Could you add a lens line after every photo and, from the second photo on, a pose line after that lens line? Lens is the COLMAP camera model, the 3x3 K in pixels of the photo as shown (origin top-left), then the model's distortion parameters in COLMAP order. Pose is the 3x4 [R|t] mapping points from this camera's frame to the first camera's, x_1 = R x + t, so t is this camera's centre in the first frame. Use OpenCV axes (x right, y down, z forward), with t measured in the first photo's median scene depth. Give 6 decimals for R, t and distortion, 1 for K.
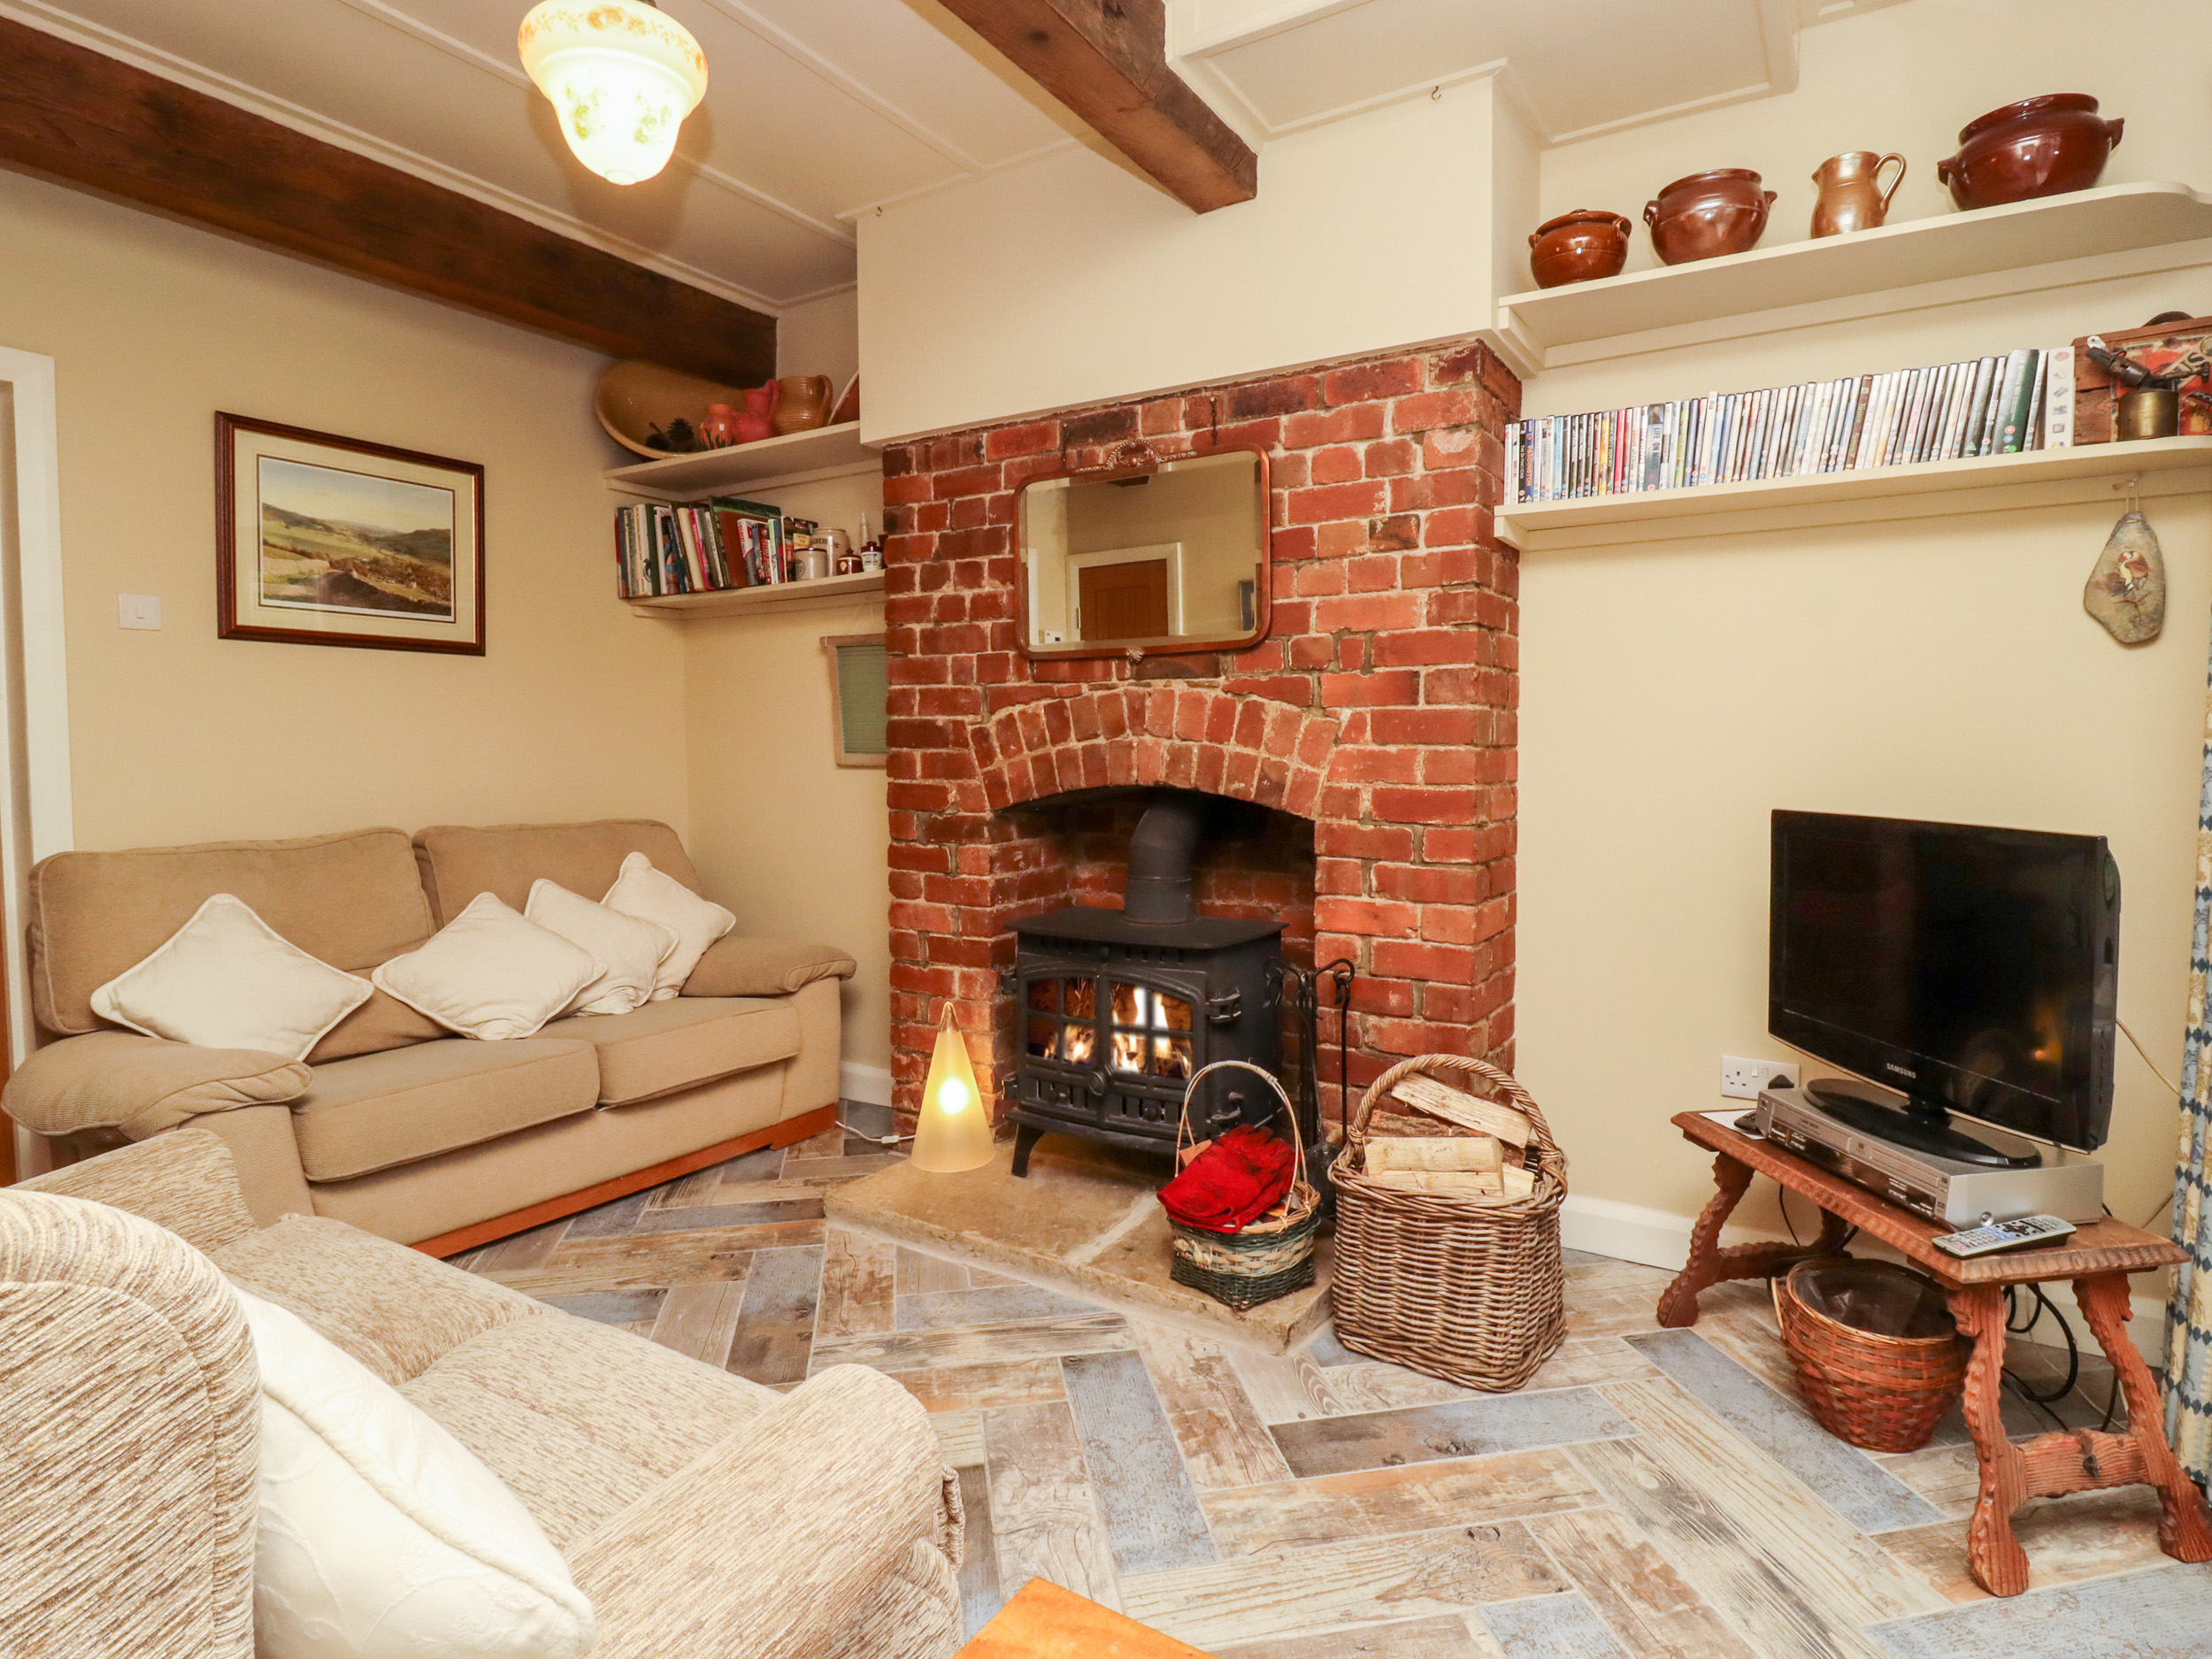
lens RADIAL K [[1246.6, 0, 1067.8], [0, 1246.6, 818.5], [0, 0, 1]] dist [-0.012433, -0.009125]
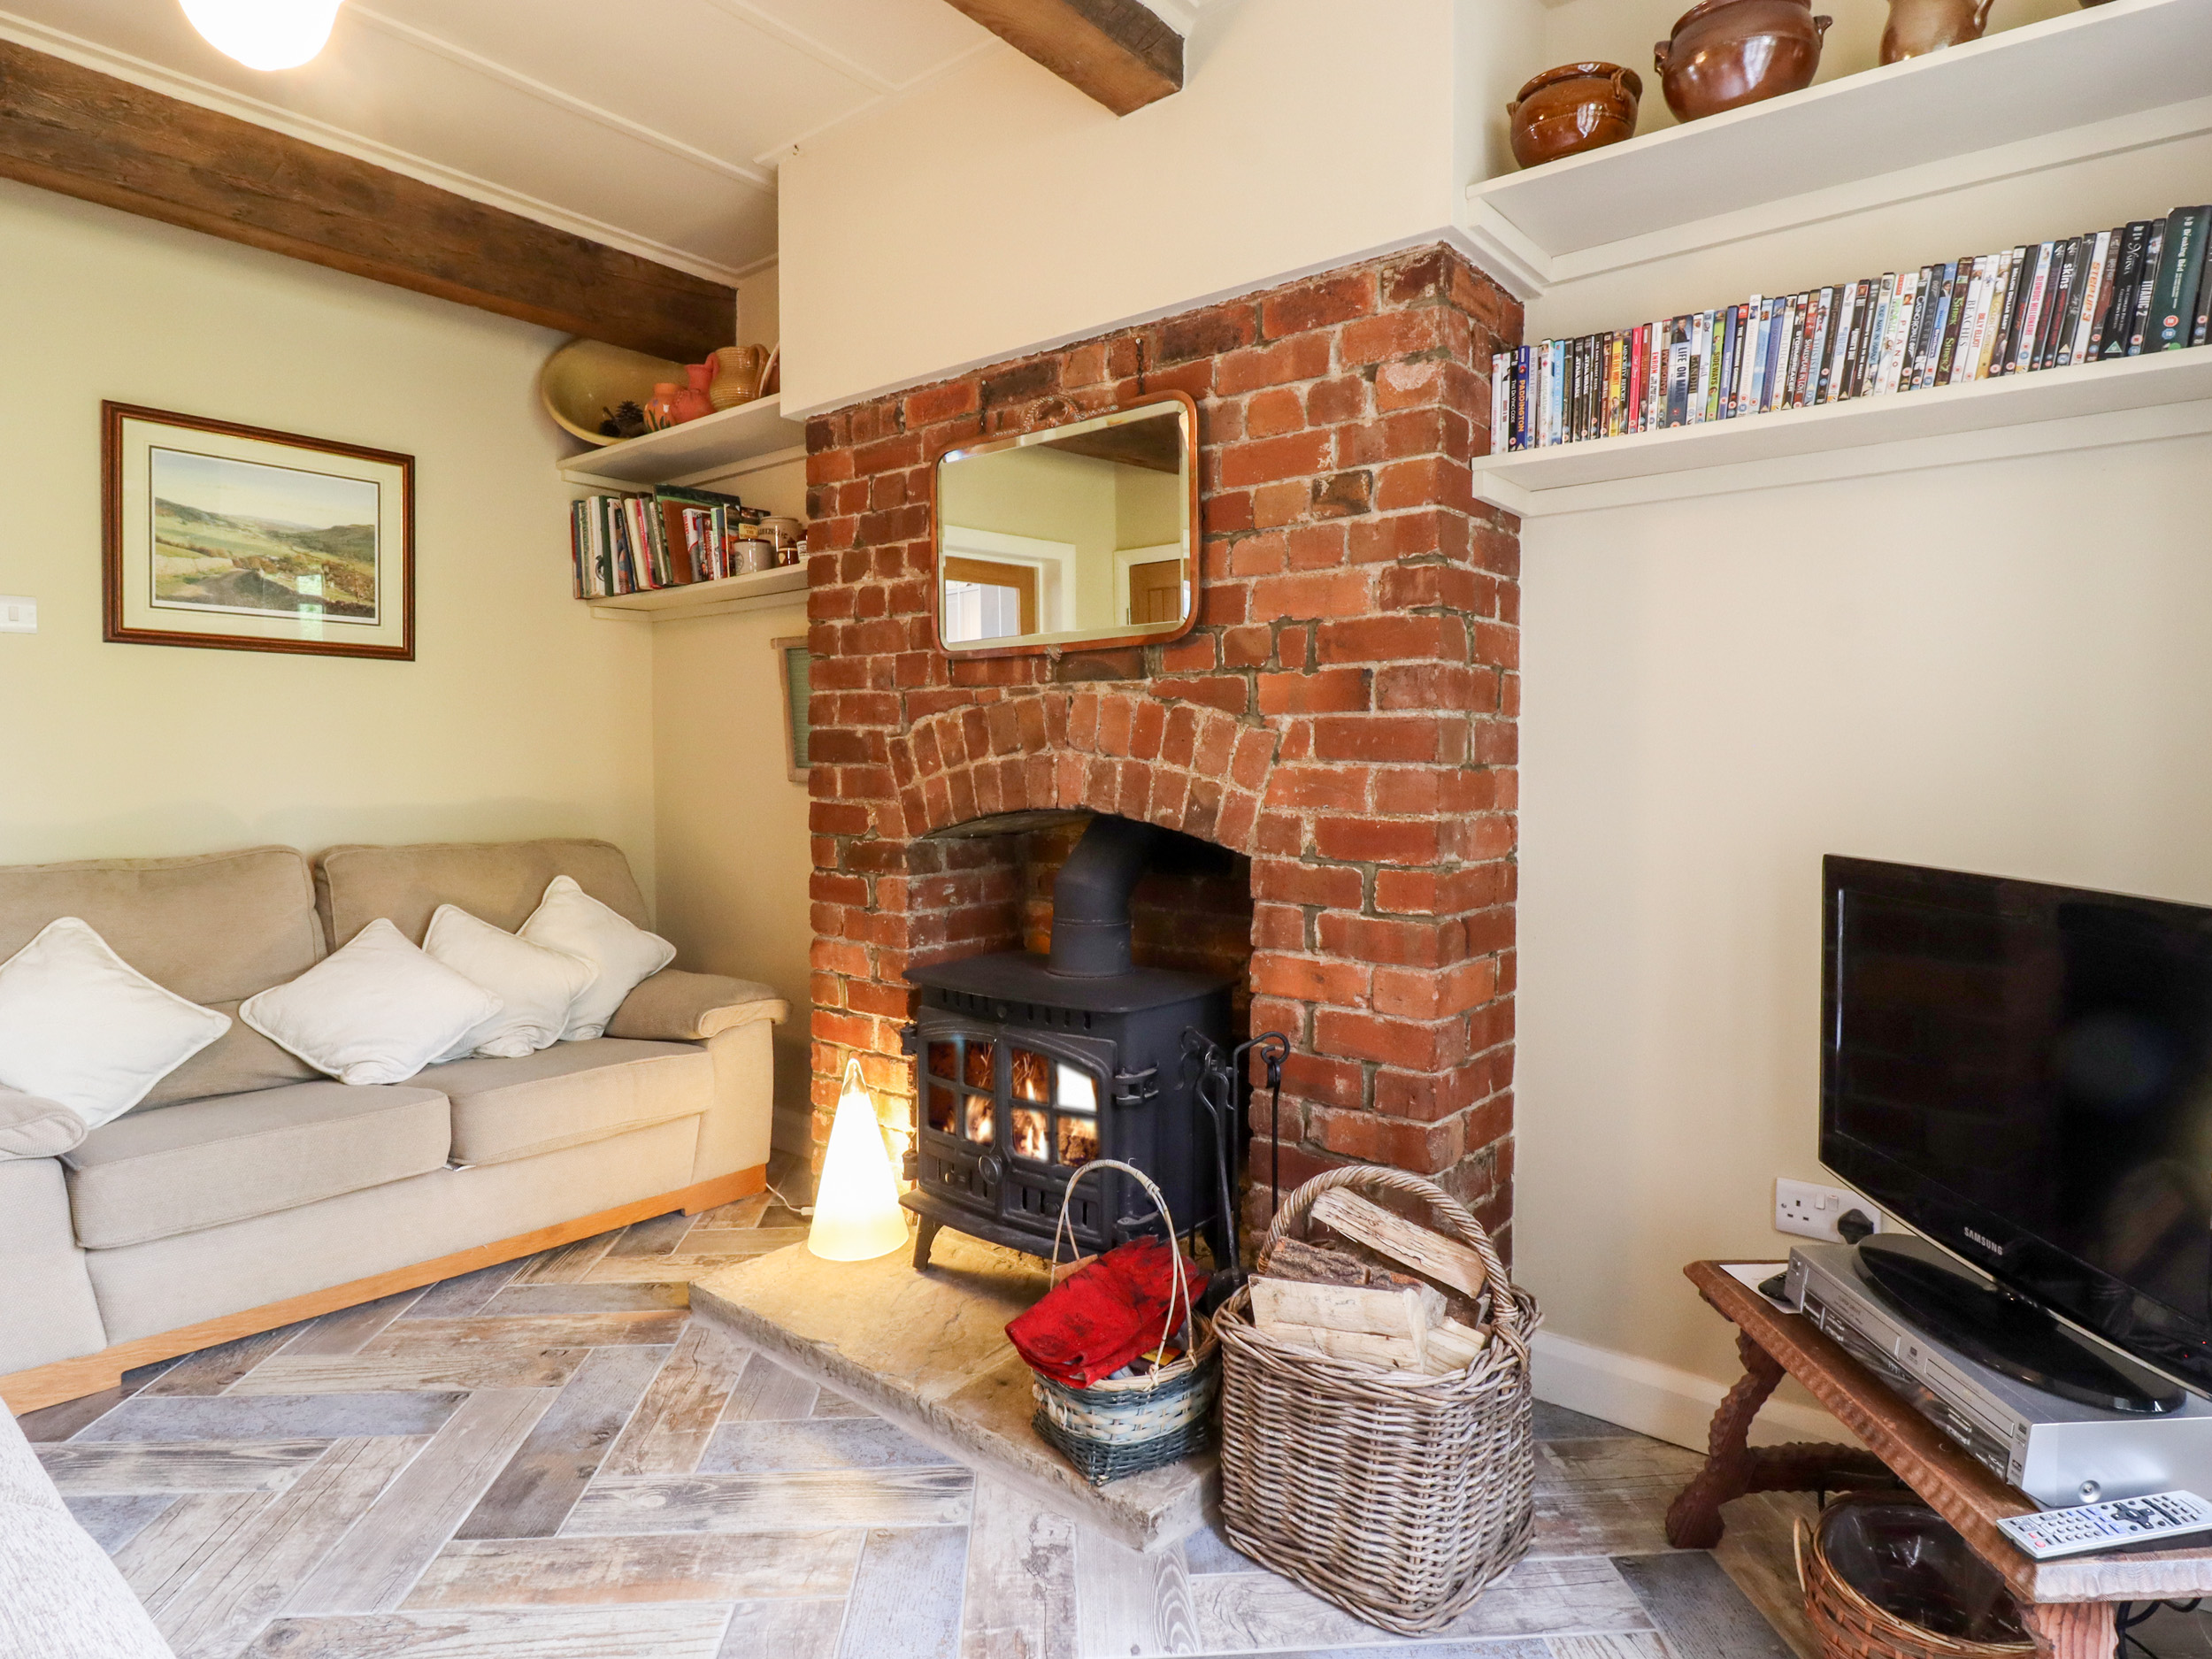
lens RADIAL K [[1246.6, 0, 1102.9], [0, 1246.6, 813.9], [0, 0, 1]] dist [-0.012433, -0.009125]
pose [[0.992413, 0.010187, -0.122525, 0.202506], [-0.011977, 0.999832, -0.013889, -0.013315], [0.122363, 0.015251, 0.992368, 0.192479]]
